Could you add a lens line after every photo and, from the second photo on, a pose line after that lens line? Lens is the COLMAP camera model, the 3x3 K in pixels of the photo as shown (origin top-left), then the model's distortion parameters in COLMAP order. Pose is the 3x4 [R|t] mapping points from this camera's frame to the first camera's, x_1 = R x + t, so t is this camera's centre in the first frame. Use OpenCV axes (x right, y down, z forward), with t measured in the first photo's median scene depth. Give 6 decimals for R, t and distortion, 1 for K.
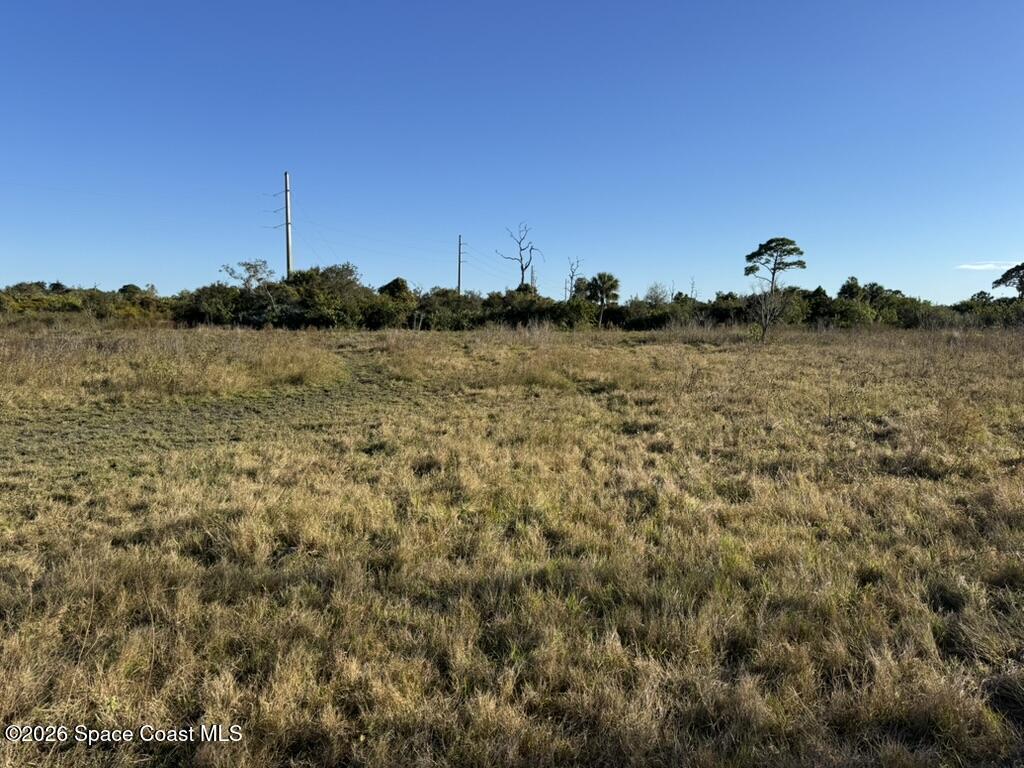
lens RADIAL K [[710.4, 0, 516.4], [0, 710.4, 384.2], [0, 0, 1]] dist [0.035202, -0.012563]
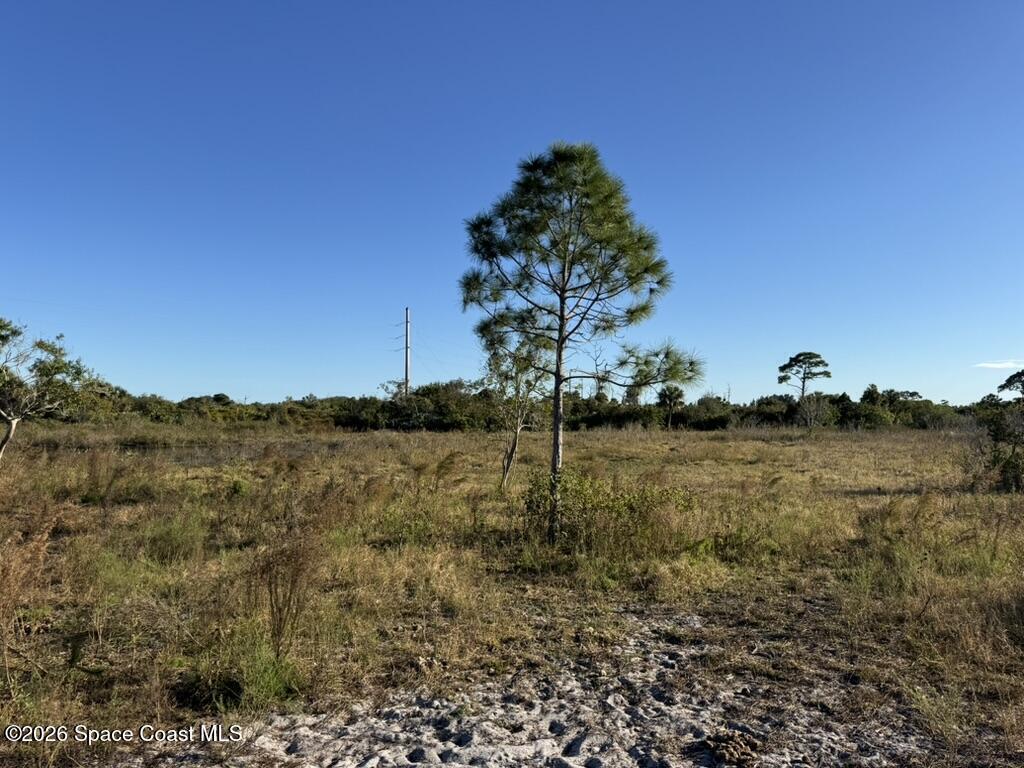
lens RADIAL K [[710.4, 0, 507.2], [0, 710.4, 386.6], [0, 0, 1]] dist [0.035202, -0.012563]
pose [[0.999404, -0.008583, -0.033435, -0.091926], [0.003954, 0.990684, -0.136125, 0.011751], [0.034292, 0.135911, 0.990127, -0.188807]]
